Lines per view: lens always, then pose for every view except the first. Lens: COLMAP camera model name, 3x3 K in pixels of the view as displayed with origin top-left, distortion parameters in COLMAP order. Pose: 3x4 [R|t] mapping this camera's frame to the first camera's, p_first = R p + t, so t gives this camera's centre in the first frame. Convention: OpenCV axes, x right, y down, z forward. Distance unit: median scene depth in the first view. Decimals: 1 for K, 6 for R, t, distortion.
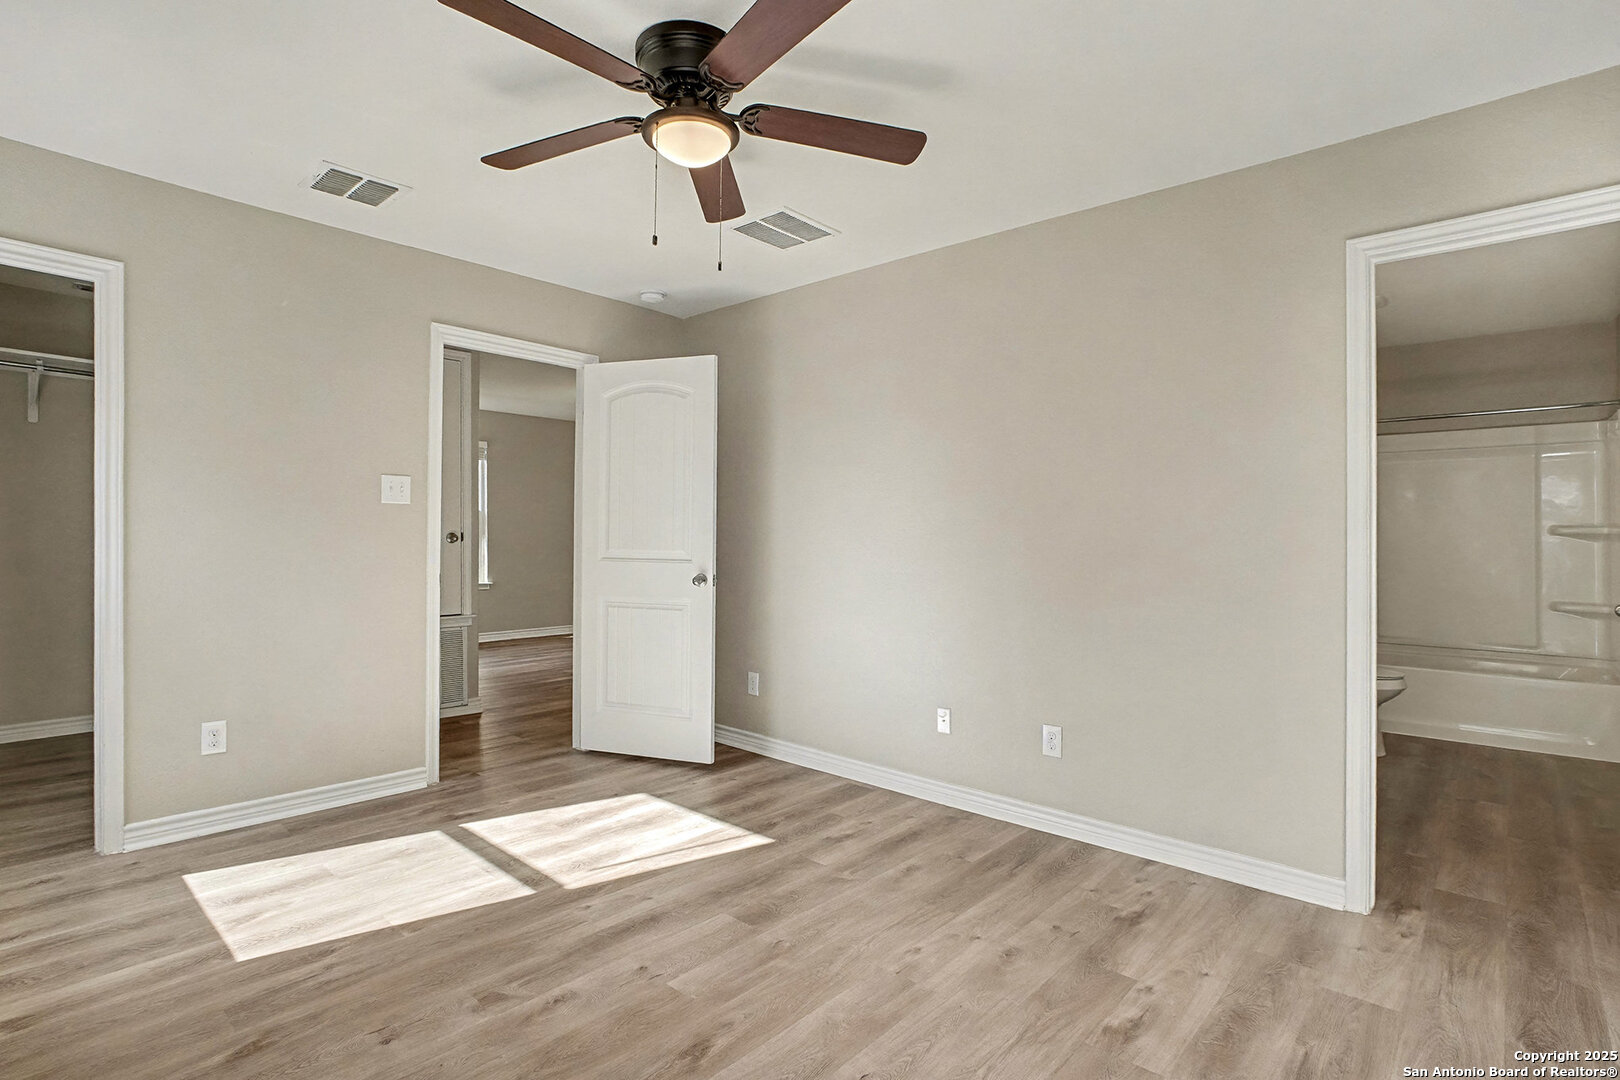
lens RADIAL K [[792.4, 0, 811.1], [0, 792.4, 543.0], [0, 0, 1]] dist [-0.043890, 0.021160]
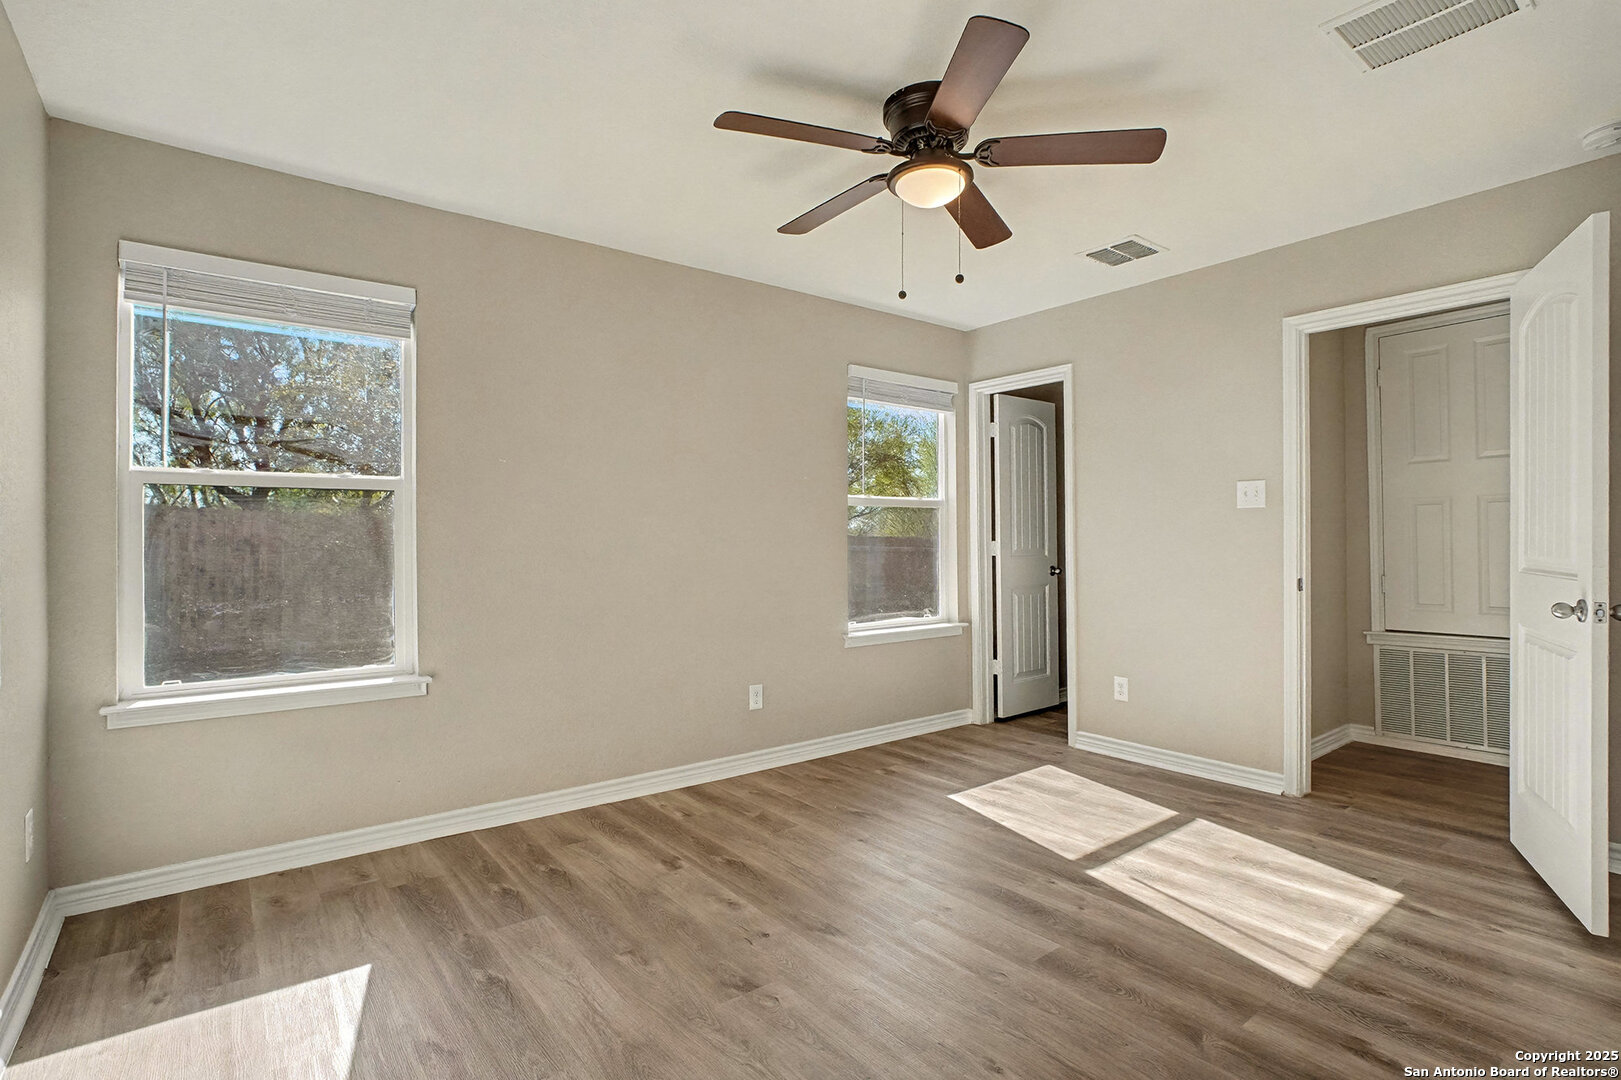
lens RADIAL K [[792.9, 0, 811.6], [0, 792.9, 543.0], [0, 0, 1]] dist [-0.043890, 0.021160]
pose [[-0.179522, -0.005758, -0.983737, 0.721262], [-0.004139, 0.999978, -0.005098, 0.005256], [0.983745, 0.003157, -0.179542, 0.748739]]
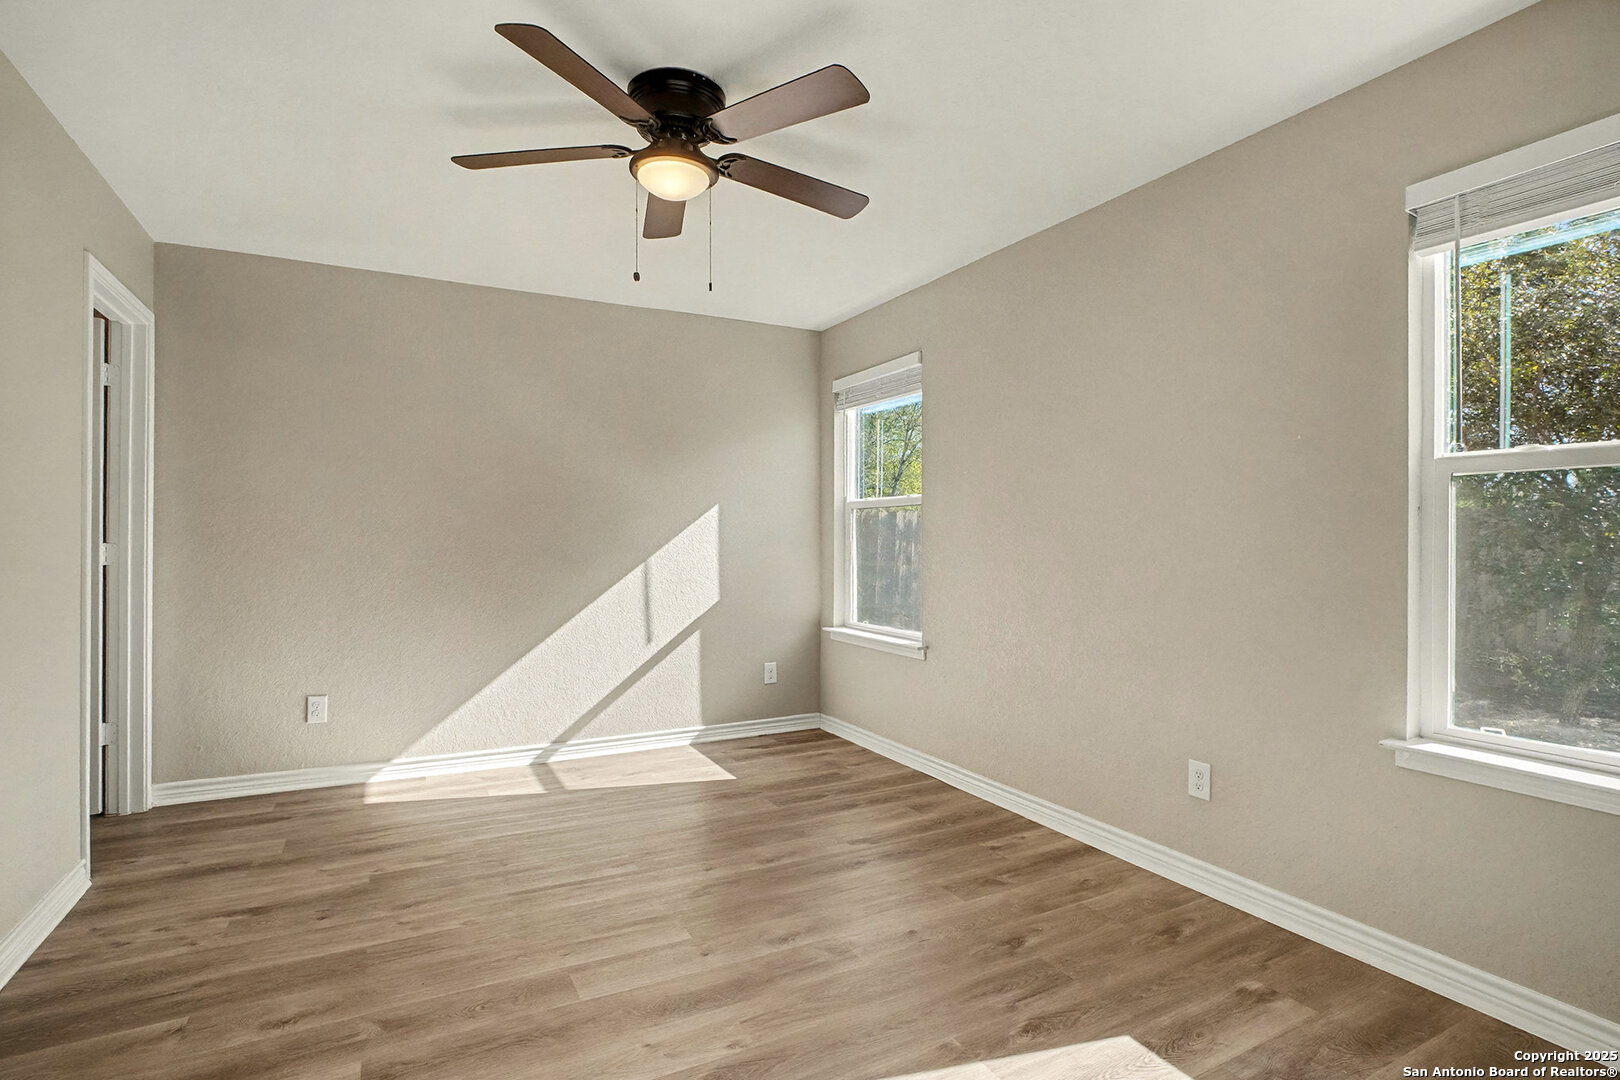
lens RADIAL K [[790.9, 0, 788.1], [0, 790.9, 538.1], [0, 0, 1]] dist [-0.043854, 0.020503]
pose [[-0.932407, -0.010031, 0.361270, -0.511216], [-0.008613, 0.999948, 0.005534, -0.013414], [-0.361306, 0.002048, -0.932445, 1.431153]]
